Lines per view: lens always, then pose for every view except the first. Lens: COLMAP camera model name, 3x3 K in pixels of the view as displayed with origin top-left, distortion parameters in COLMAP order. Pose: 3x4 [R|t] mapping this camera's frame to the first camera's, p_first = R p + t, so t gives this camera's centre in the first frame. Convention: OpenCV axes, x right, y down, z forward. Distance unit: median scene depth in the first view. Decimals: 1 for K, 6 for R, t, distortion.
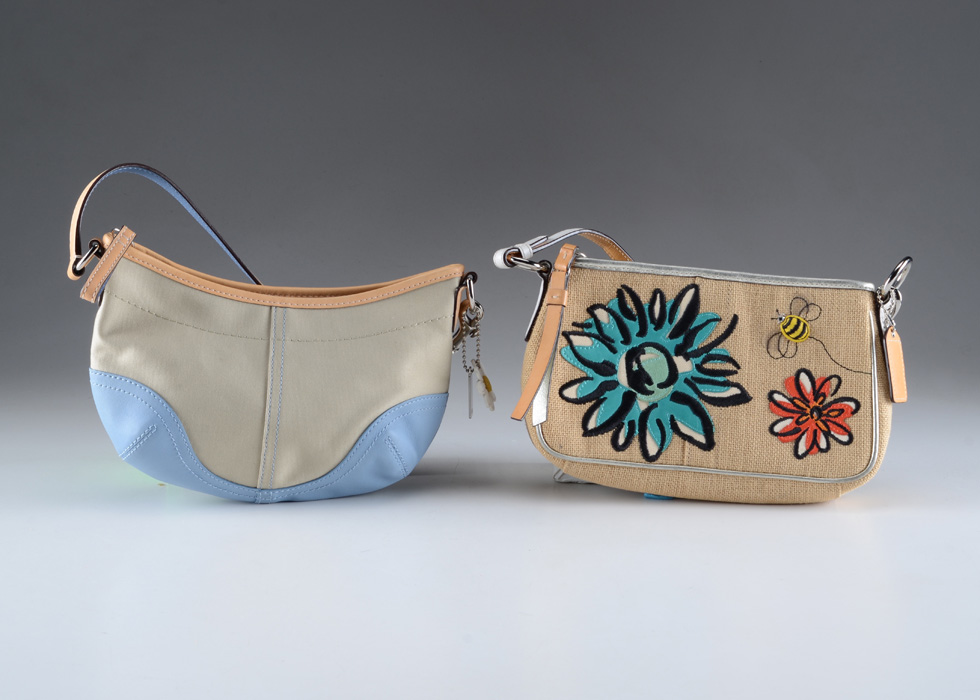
lens RADIAL K [[1724.9, 0, 488.0], [0, 1724.9, 347.5], [0, 0, 1]] dist [0.039123, 0.000000]
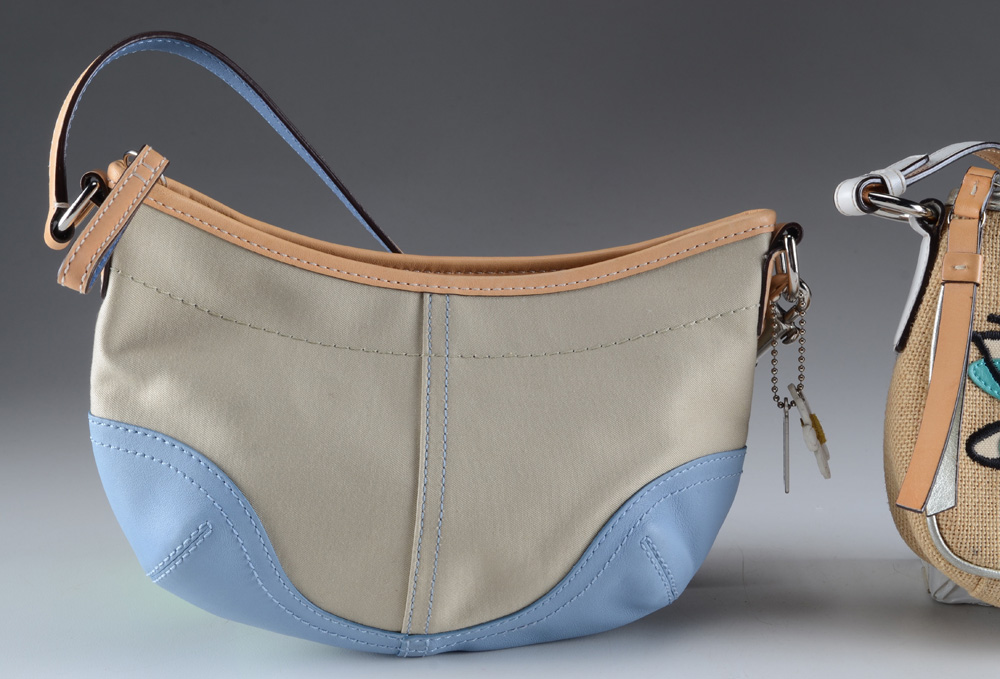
lens RADIAL K [[1786.2, 0, 500.5], [0, 1786.2, 342.7], [0, 0, 1]] dist [0.029659, 0.000000]
pose [[0.998385, -0.012795, -0.055349, -0.070606], [0.013536, 0.999823, 0.013050, -0.015293], [0.055173, -0.013778, 0.998382, 0.445203]]
